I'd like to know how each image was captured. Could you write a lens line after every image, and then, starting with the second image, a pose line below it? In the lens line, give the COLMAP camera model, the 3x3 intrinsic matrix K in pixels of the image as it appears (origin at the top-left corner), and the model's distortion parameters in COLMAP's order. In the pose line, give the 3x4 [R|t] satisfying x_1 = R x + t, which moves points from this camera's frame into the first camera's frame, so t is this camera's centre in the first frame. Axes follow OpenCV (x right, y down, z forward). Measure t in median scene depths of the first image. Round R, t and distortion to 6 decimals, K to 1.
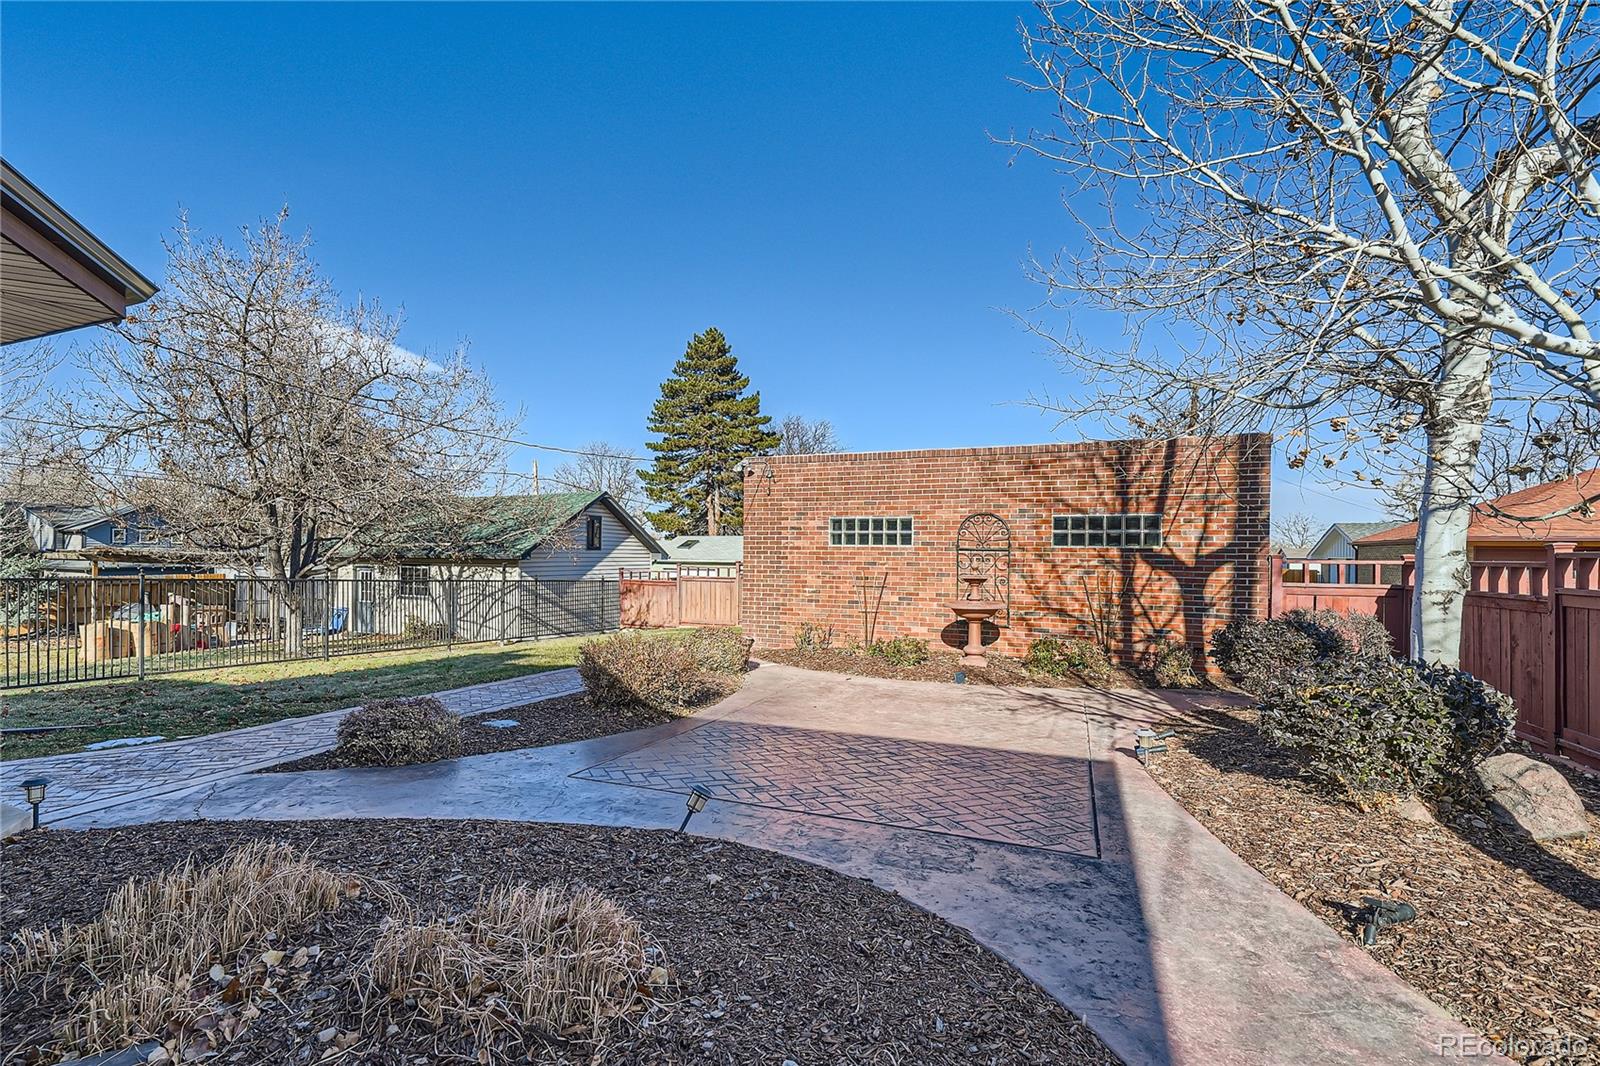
lens RADIAL K [[655.4, 0, 800.4], [0, 655.4, 536.8], [0, 0, 1]] dist [-0.000430, -0.000003]
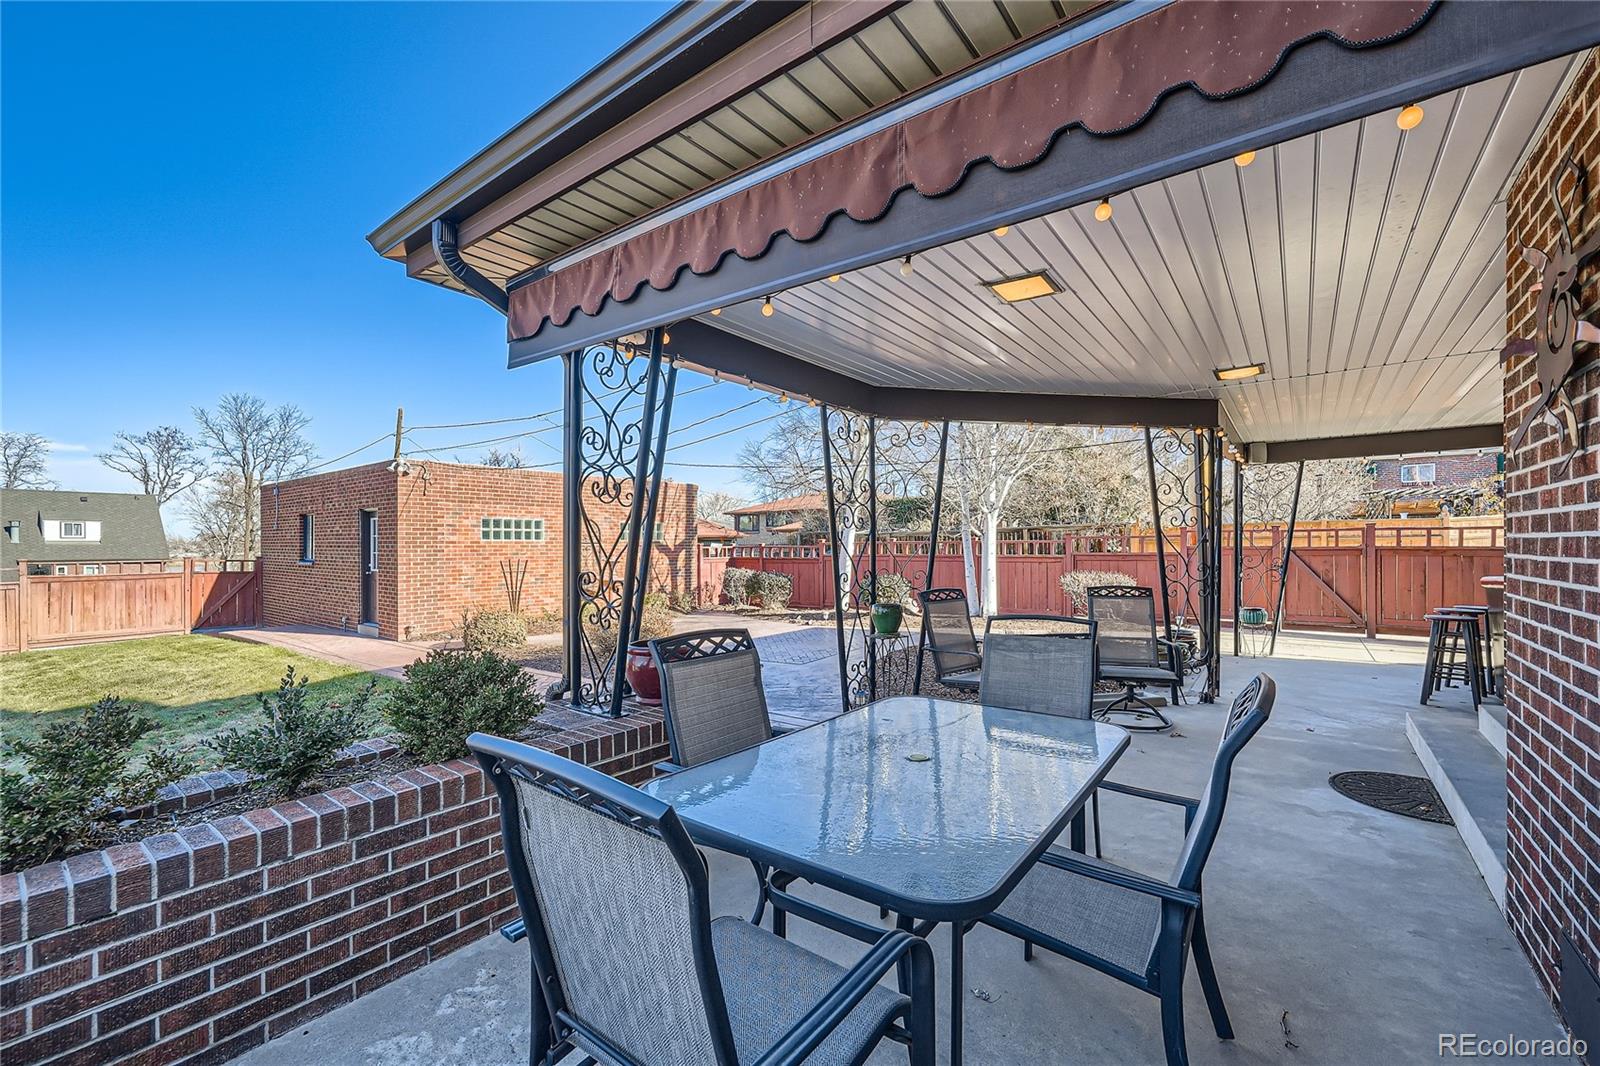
lens RADIAL K [[655.4, 0, 801.9], [0, 655.4, 536.3], [0, 0, 1]] dist [-0.000430, -0.000003]
pose [[0.311516, 0.004283, 0.950231, -0.956720], [-0.006609, 0.999975, -0.002341, 0.004761], [-0.950218, -0.005551, 0.311536, 0.048214]]
